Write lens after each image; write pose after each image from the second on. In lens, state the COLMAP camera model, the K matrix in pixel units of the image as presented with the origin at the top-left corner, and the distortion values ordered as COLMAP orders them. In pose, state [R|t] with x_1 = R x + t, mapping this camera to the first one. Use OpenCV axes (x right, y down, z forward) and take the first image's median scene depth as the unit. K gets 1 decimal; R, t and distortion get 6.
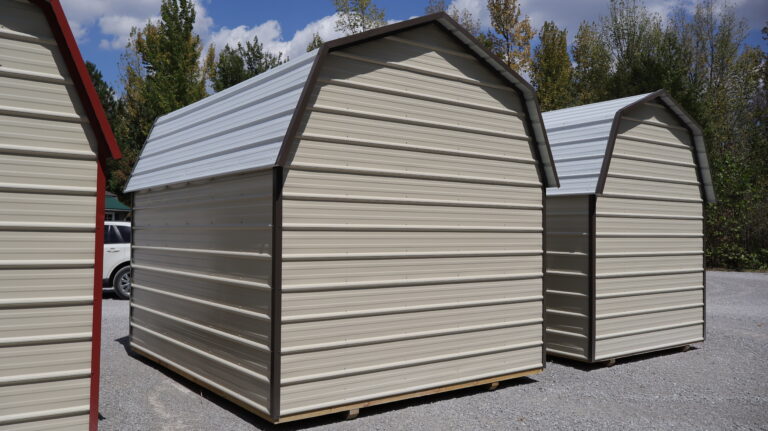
lens RADIAL K [[635.0, 0, 384.0], [0, 635.0, 215.5], [0, 0, 1]] dist [-0.011319, 0.007664]
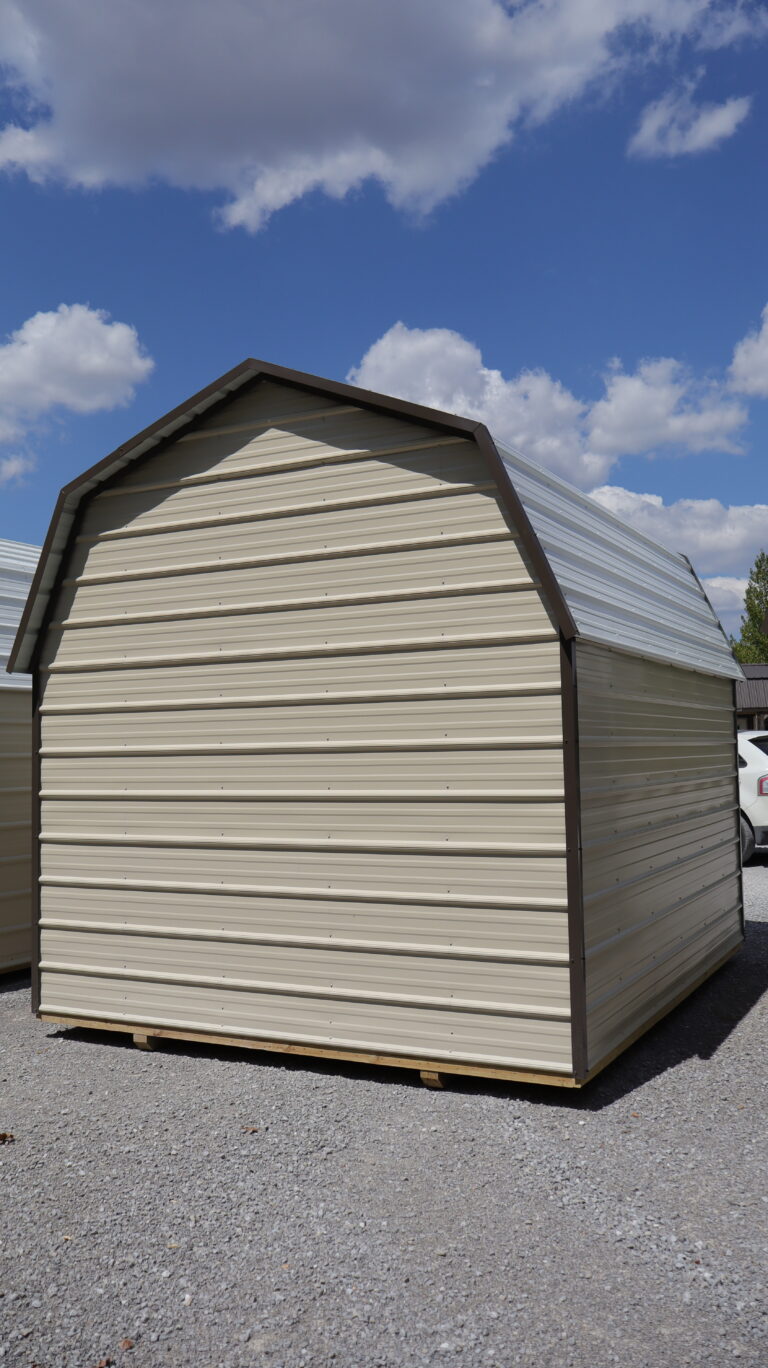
lens RADIAL K [[1043.1, 0, 384.0], [0, 1043.1, 684.0], [0, 0, 1]] dist [-0.007795, -0.000136]
pose [[0.463859, -0.068496, -0.883257, 0.977387], [0.047692, 0.997491, -0.052308, 0.018018], [0.884624, -0.017861, 0.465962, 0.702005]]
